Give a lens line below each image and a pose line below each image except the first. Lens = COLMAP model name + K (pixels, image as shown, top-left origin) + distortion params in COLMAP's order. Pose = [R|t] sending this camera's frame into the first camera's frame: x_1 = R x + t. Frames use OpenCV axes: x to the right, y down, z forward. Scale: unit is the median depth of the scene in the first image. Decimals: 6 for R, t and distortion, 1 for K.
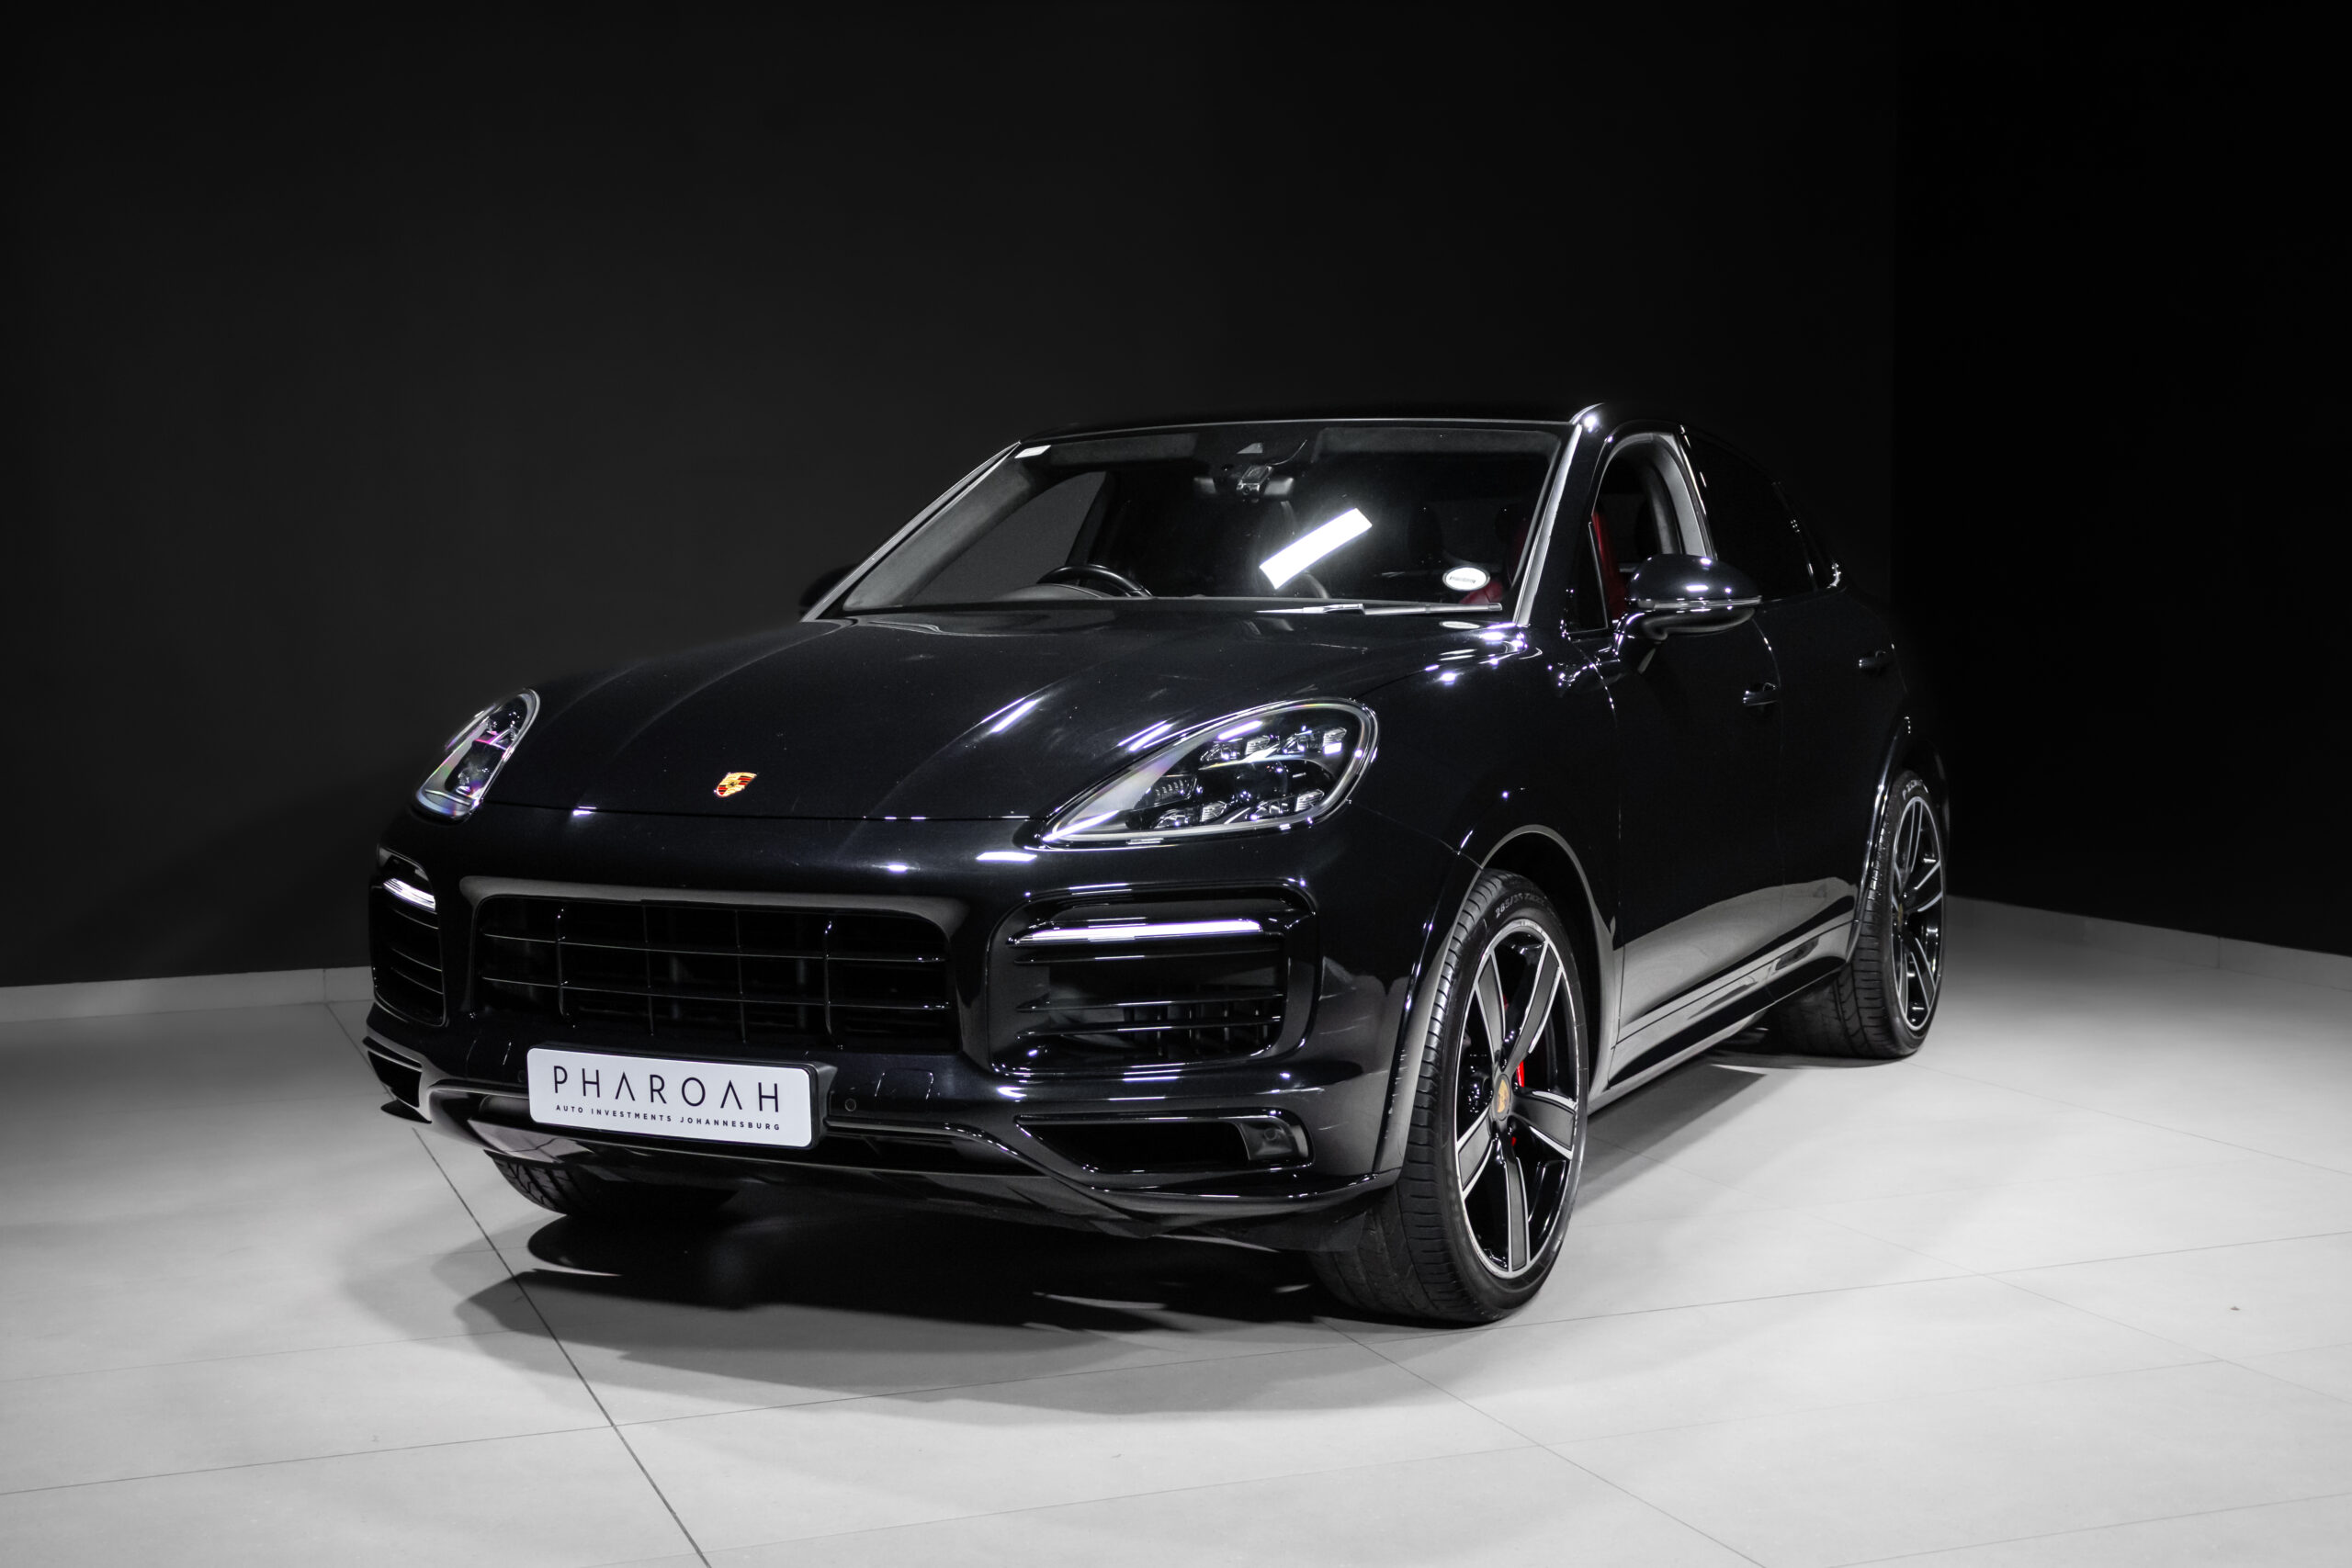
lens RADIAL K [[2943.6, 0, 1177.6], [0, 2943.6, 788.6], [0, 0, 1]] dist [0.013300, 0.018796]
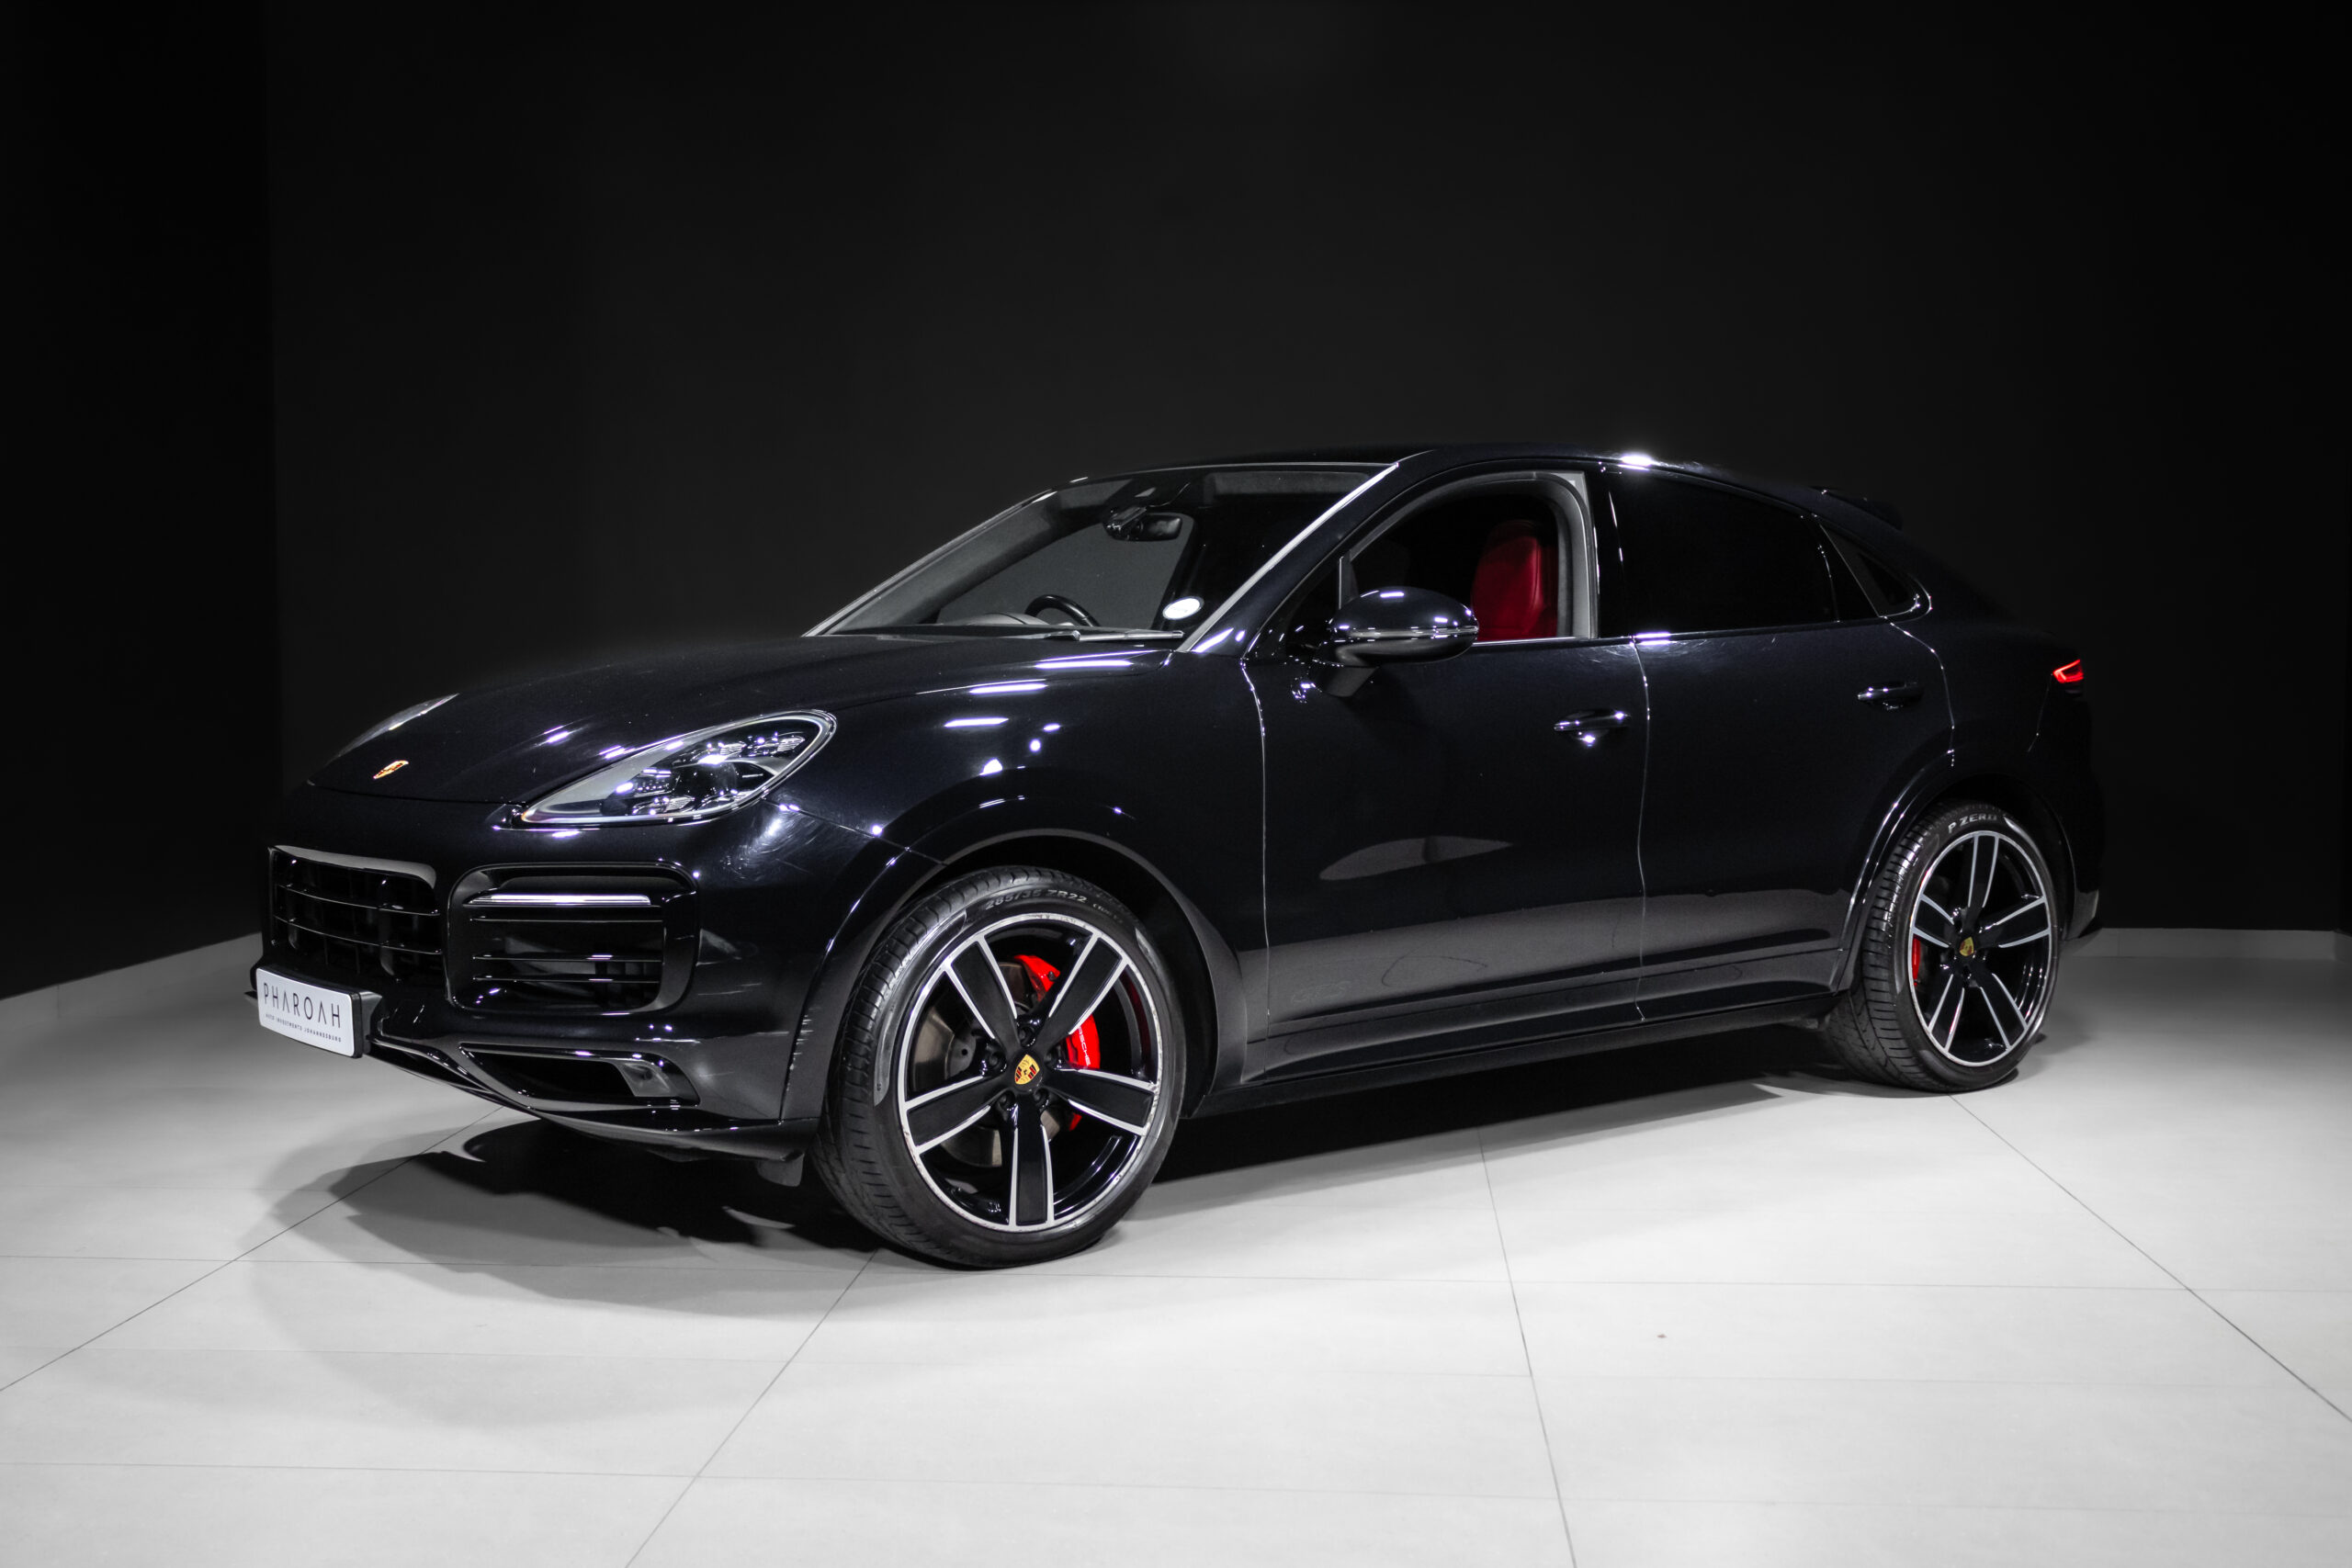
lens RADIAL K [[2694.4, 0, 1171.6], [0, 2694.4, 795.3], [0, 0, 1]] dist [-0.023288, 0.038942]
pose [[0.901138, 0.033651, -0.432224, 0.609855], [-0.034396, 0.999390, 0.006097, -0.008279], [0.432166, 0.009372, 0.901746, 0.100035]]
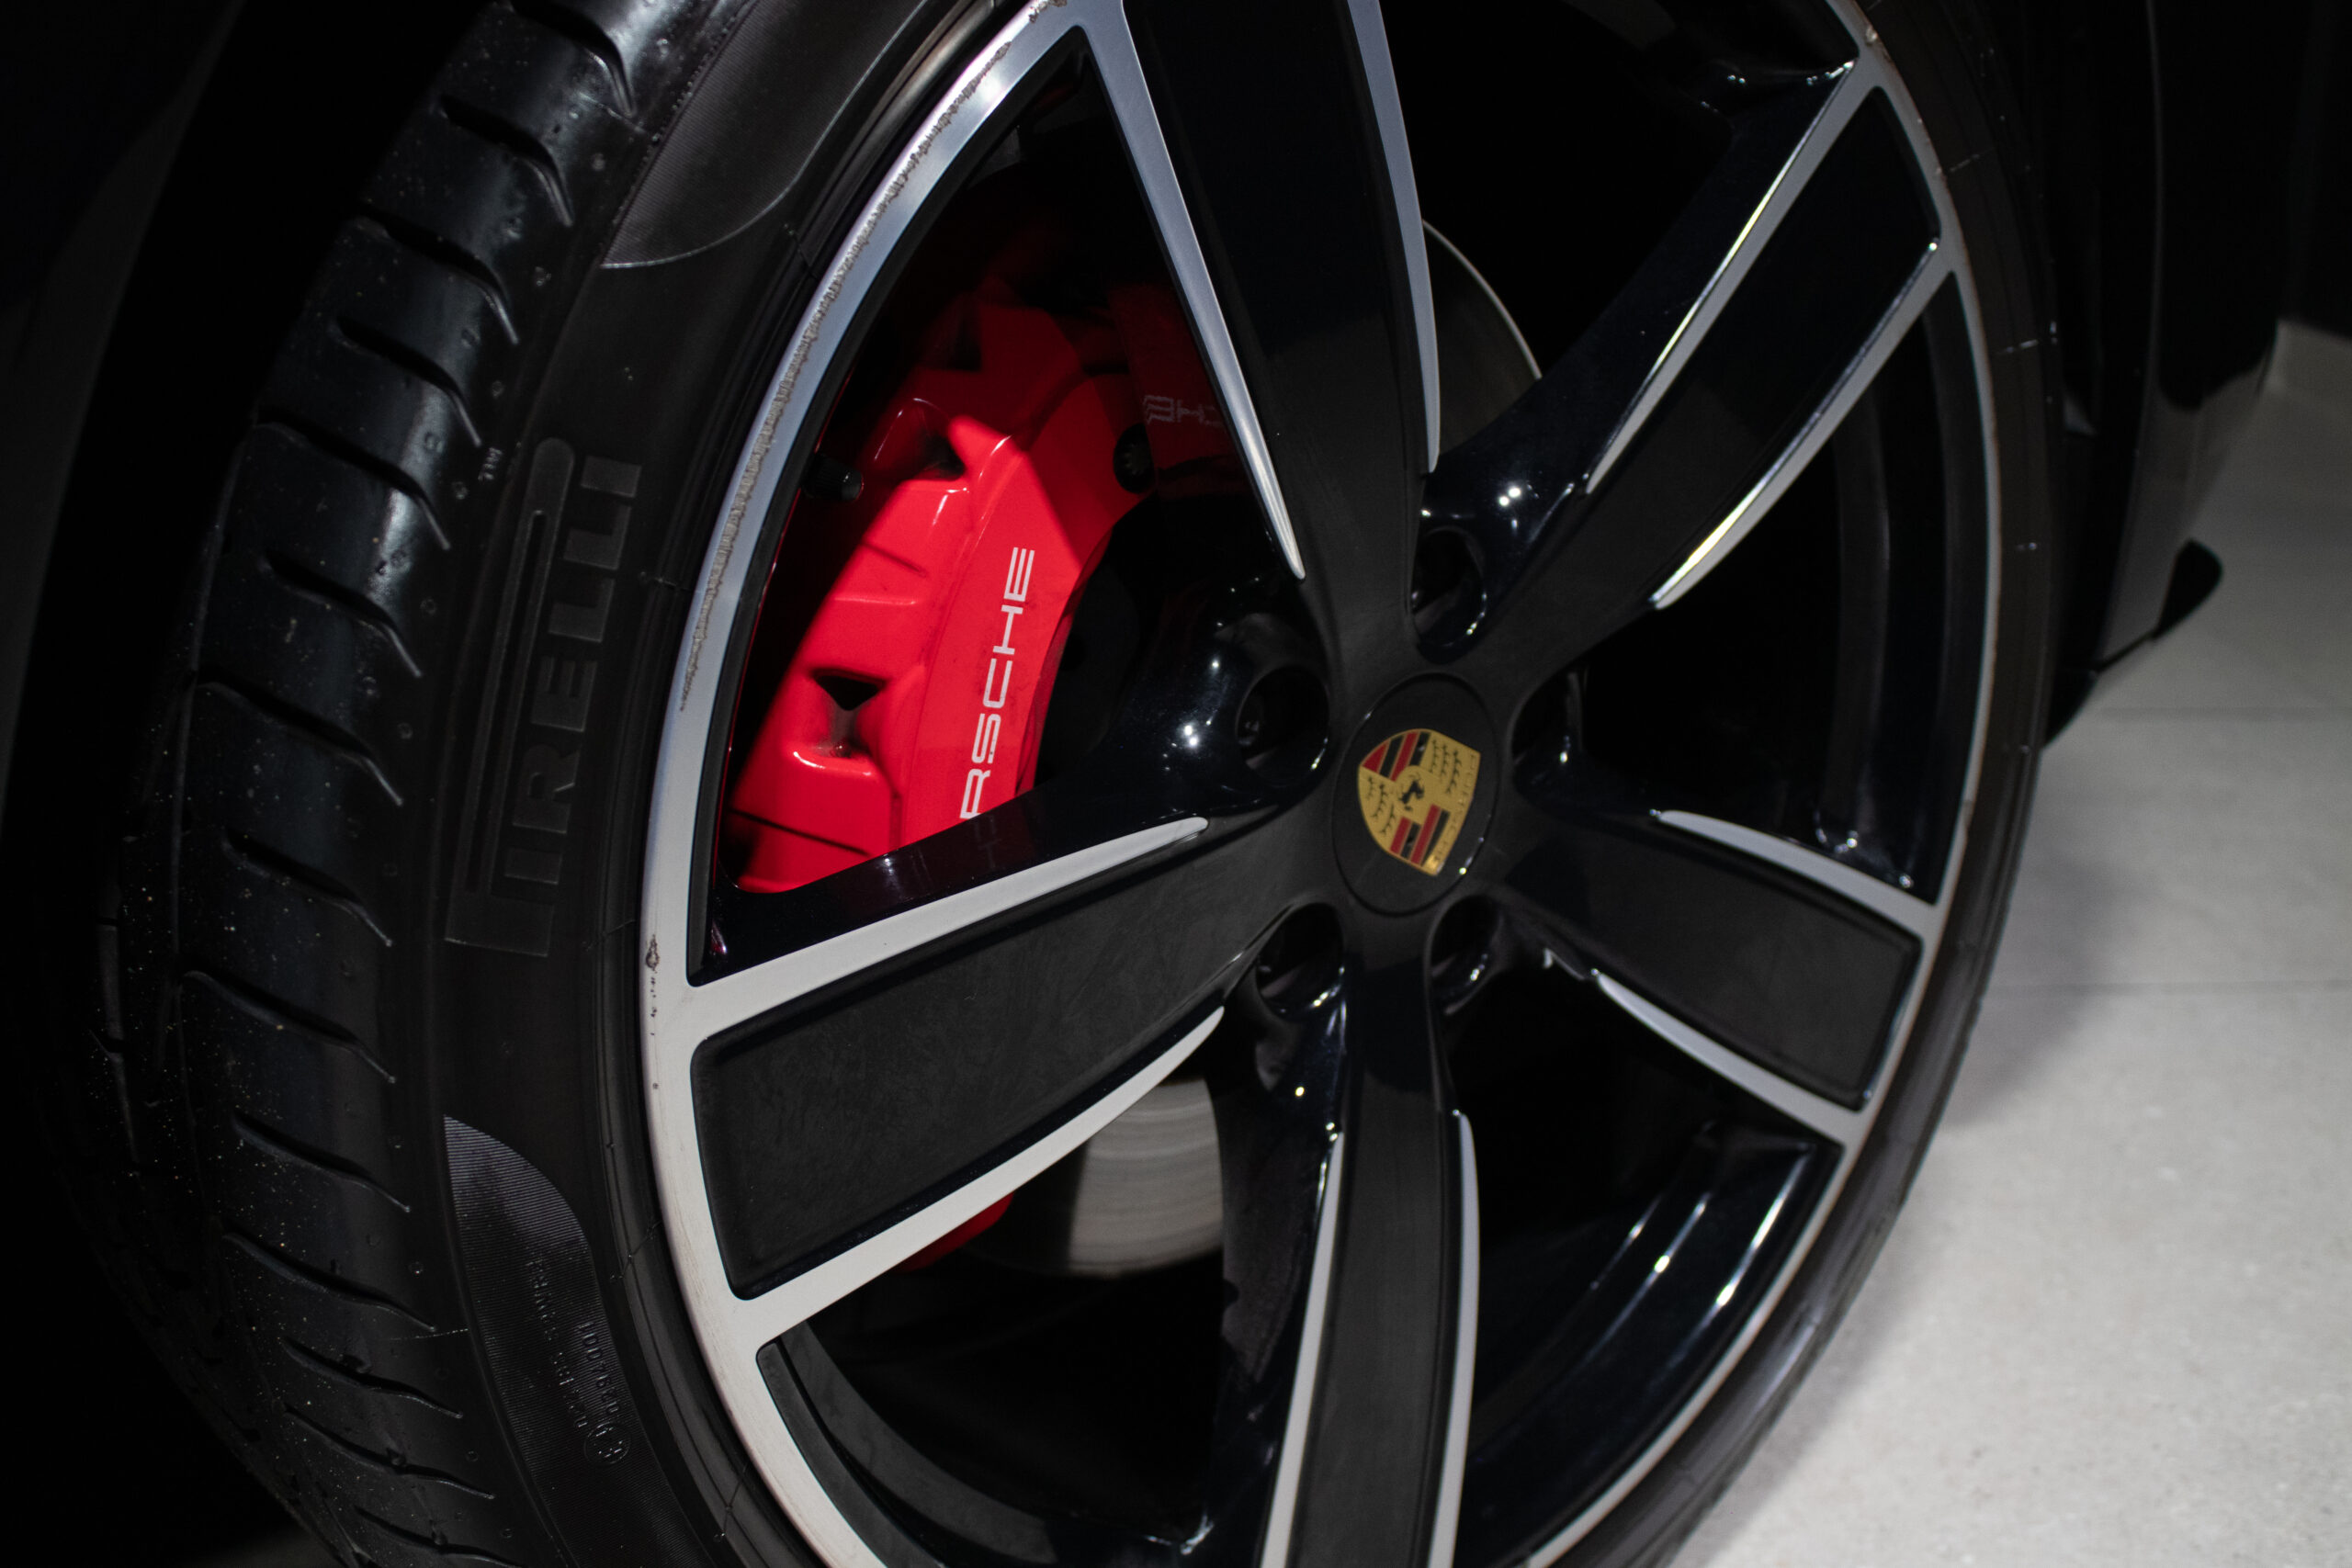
lens RADIAL K [[2600.8, 0, 1170.6], [0, 2600.8, 776.2], [0, 0, 1]] dist [-0.044363, 0.019494]
pose [[0.928597, 0.194732, -0.315890, 0.151028], [-0.156318, 0.977308, 0.142950, 0.083706], [0.336559, -0.083364, 0.937965, 0.852063]]
